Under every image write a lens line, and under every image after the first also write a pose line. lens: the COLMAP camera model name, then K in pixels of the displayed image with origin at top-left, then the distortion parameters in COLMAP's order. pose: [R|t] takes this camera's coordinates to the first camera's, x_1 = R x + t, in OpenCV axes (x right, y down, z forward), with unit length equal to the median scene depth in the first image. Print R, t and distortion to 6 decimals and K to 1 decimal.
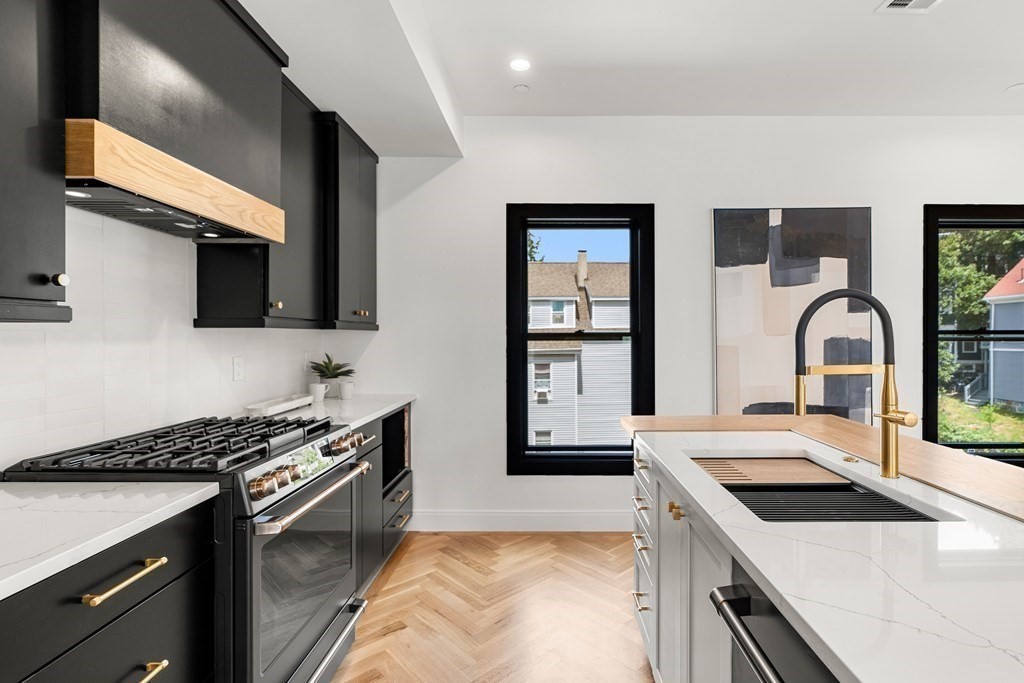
lens RADIAL K [[504.6, 0, 545.7], [0, 504.6, 337.8], [0, 0, 1]] dist [0.000796, 0.000490]
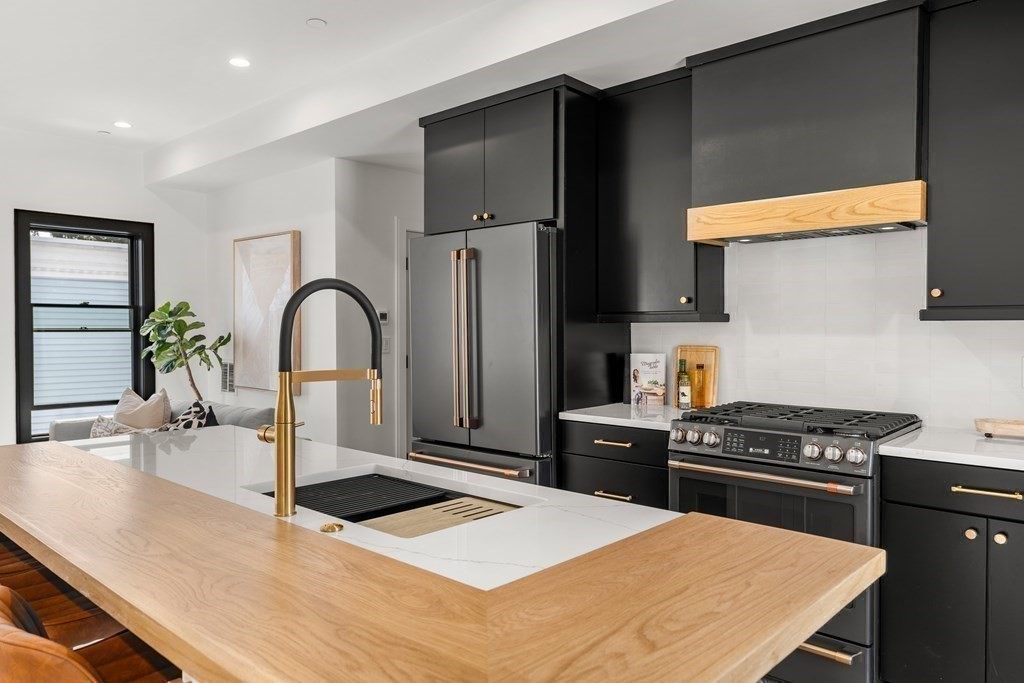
lens RADIAL K [[711.8, 0, 508.5], [0, 711.8, 338.2], [0, 0, 1]] dist [-0.000429, -0.001611]
pose [[-0.679032, 0.014316, -0.733969, 0.560392], [-0.002006, 0.999770, 0.021356, -0.010007], [0.734106, 0.015974, -0.678847, 0.899853]]
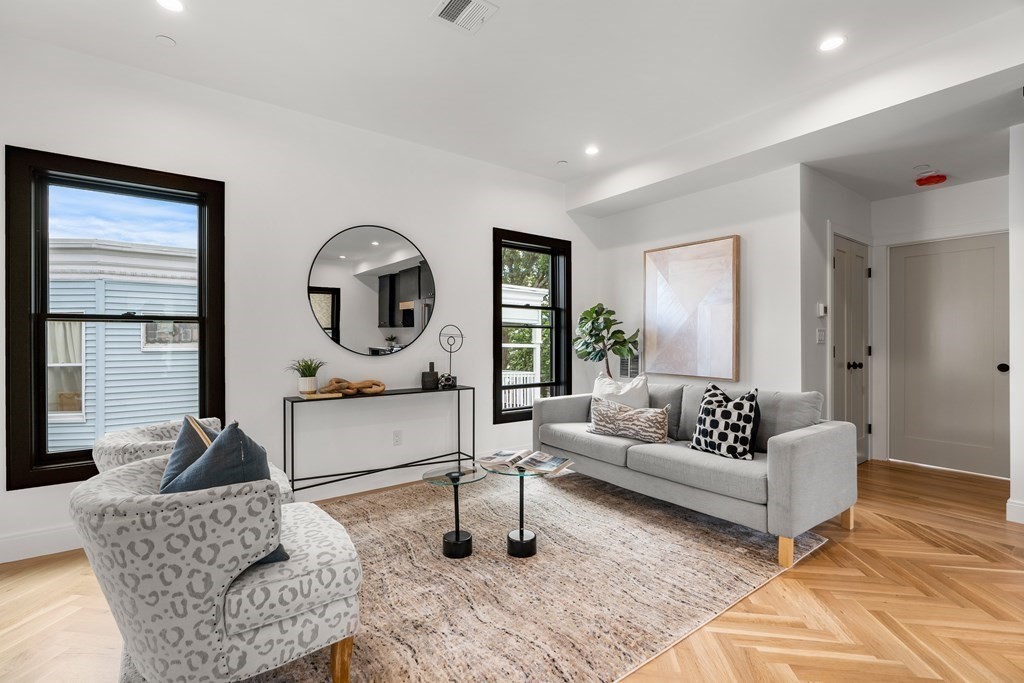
lens RADIAL K [[459.8, 0, 508.1], [0, 459.8, 339.5], [0, 0, 1]] dist [-0.025266, 0.006847]
pose [[-0.804345, 0.002020, -0.594159, 0.885817], [0.000345, 0.999996, 0.002932, 0.048610], [0.594163, 0.002153, -0.804342, 0.003212]]
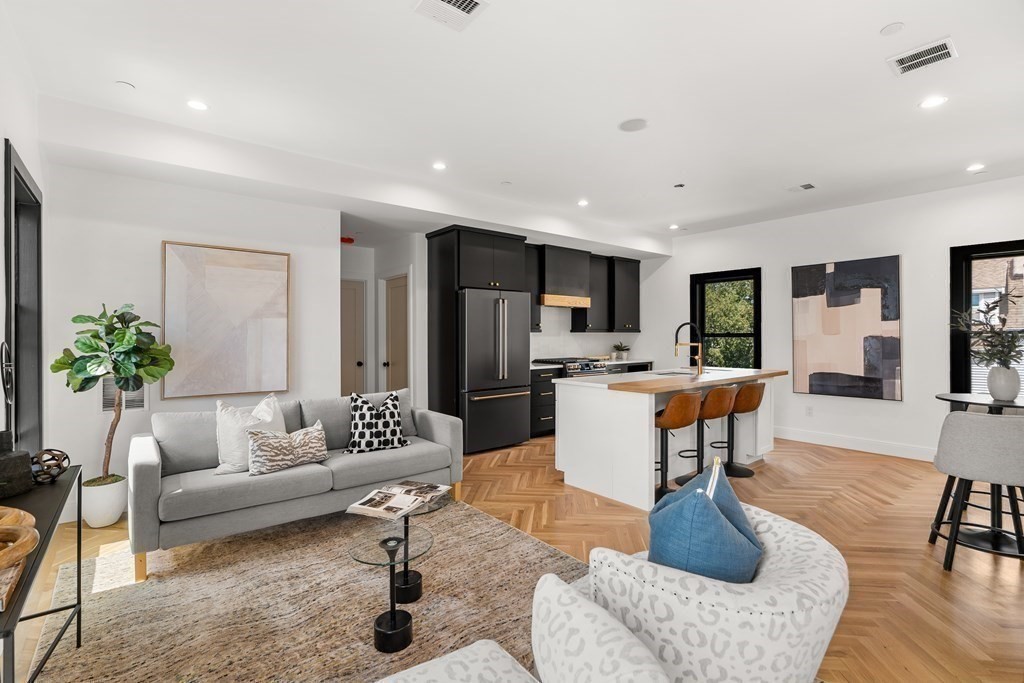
lens RADIAL K [[477.0, 0, 497.9], [0, 477.0, 335.3], [0, 0, 1]] dist [-0.002092, 0.000623]
pose [[0.616955, 0.001623, -0.786997, 1.095111], [-0.003167, 0.999995, -0.000420, 0.001907], [0.786992, 0.002751, 0.616957, -0.986915]]
